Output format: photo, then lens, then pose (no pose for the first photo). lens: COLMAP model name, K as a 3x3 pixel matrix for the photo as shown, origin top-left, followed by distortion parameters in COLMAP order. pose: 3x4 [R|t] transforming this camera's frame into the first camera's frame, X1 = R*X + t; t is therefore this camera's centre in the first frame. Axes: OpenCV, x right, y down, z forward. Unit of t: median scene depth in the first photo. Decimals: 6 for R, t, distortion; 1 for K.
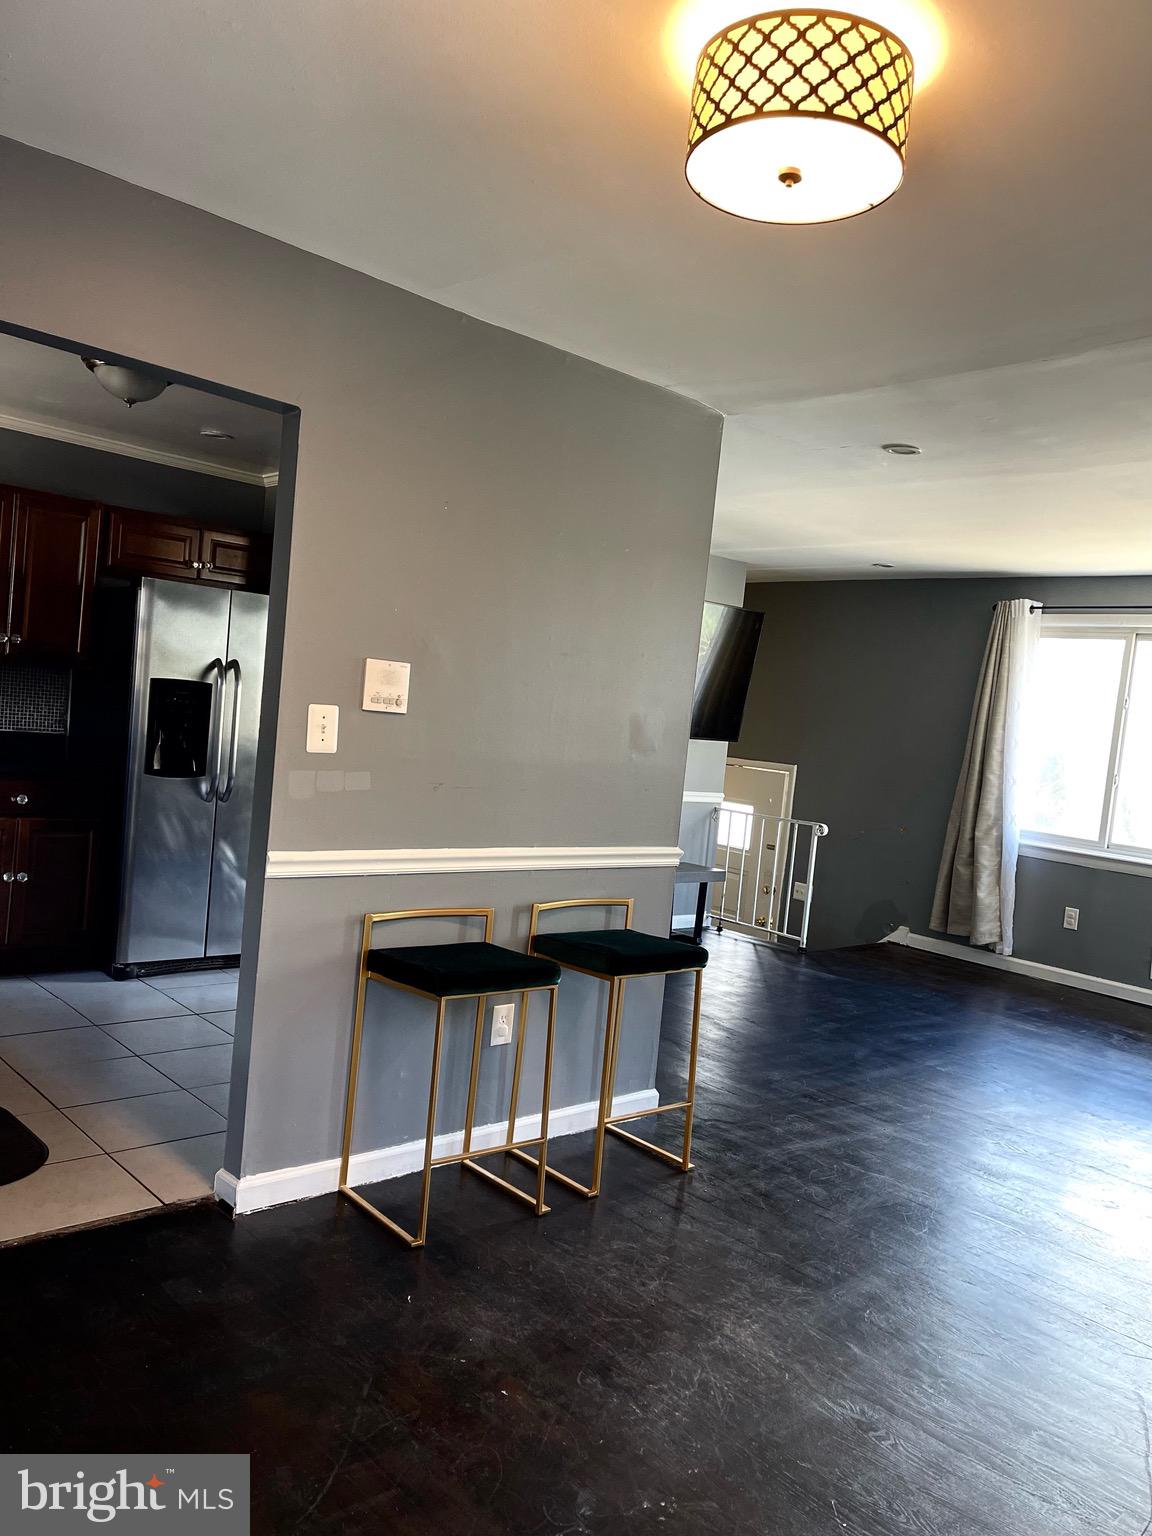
lens RADIAL K [[1166.5, 0, 573.9], [0, 1166.5, 772.7], [0, 0, 1]] dist [0.049293, -0.040682]
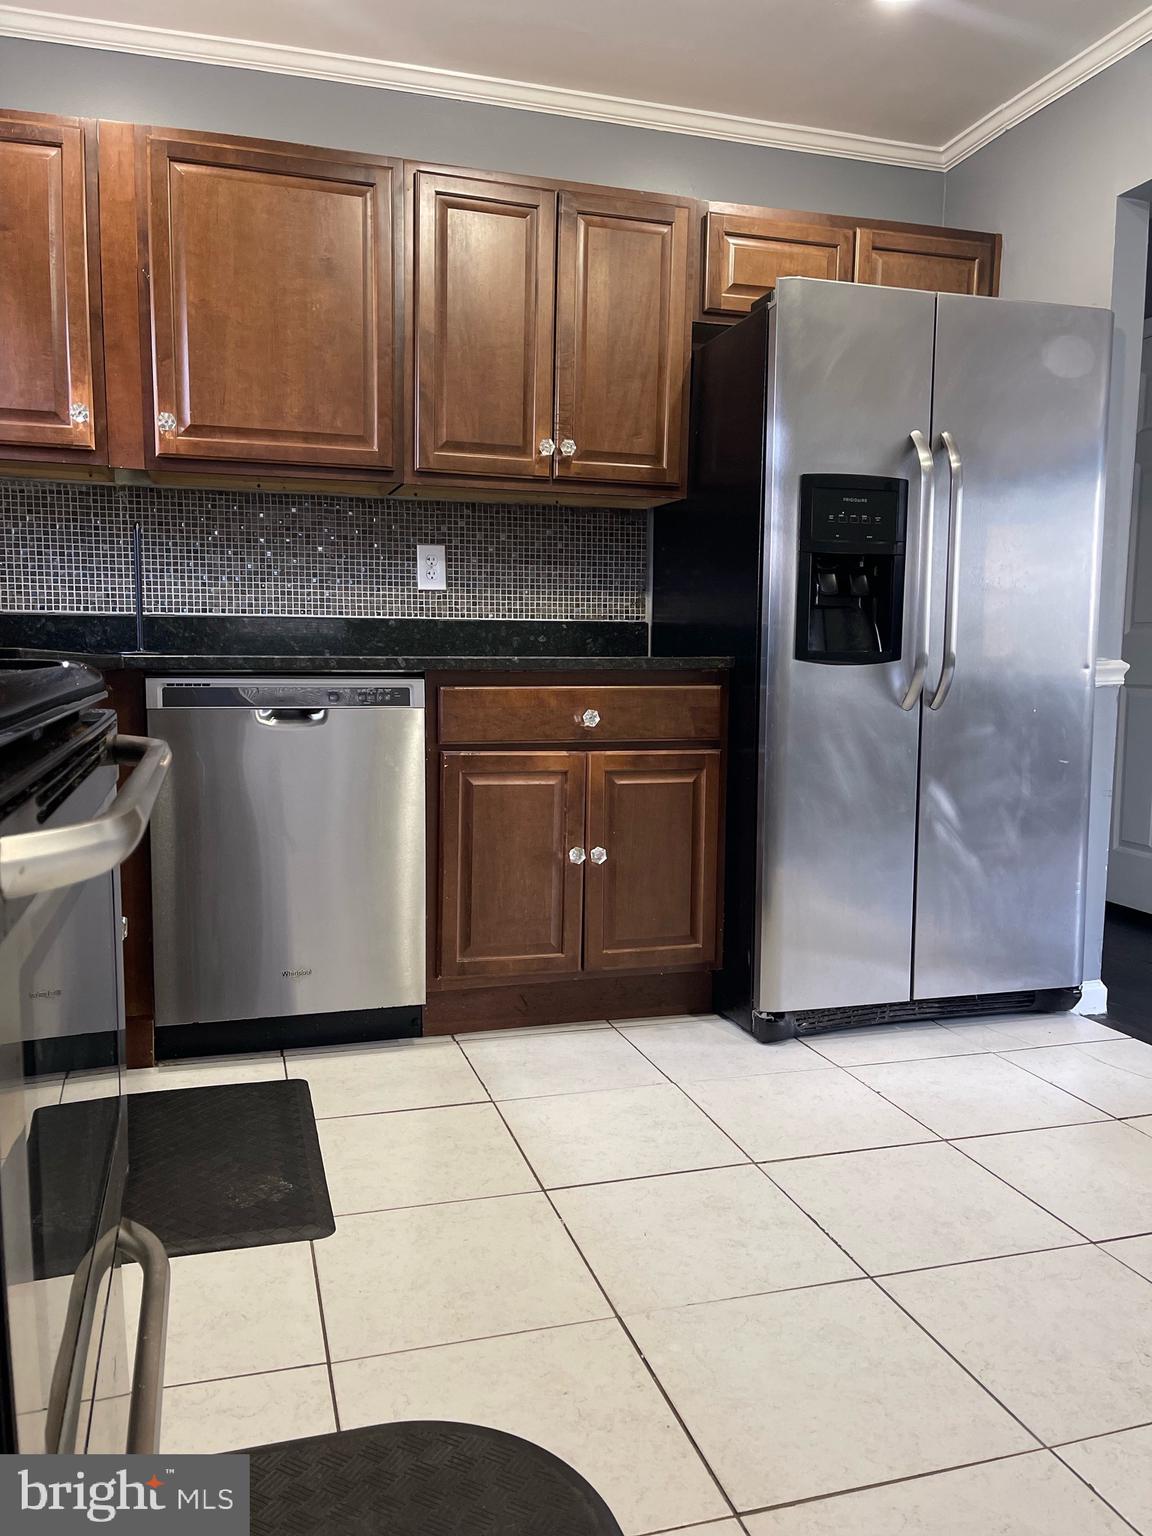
lens RADIAL K [[1166.5, 0, 574.6], [0, 1166.5, 766.3], [0, 0, 1]] dist [0.049293, -0.040682]
pose [[0.909394, -0.046353, -0.413345, -0.234031], [0.054335, 0.998494, 0.007571, 0.040058], [0.412371, -0.029344, 0.910543, 0.467929]]
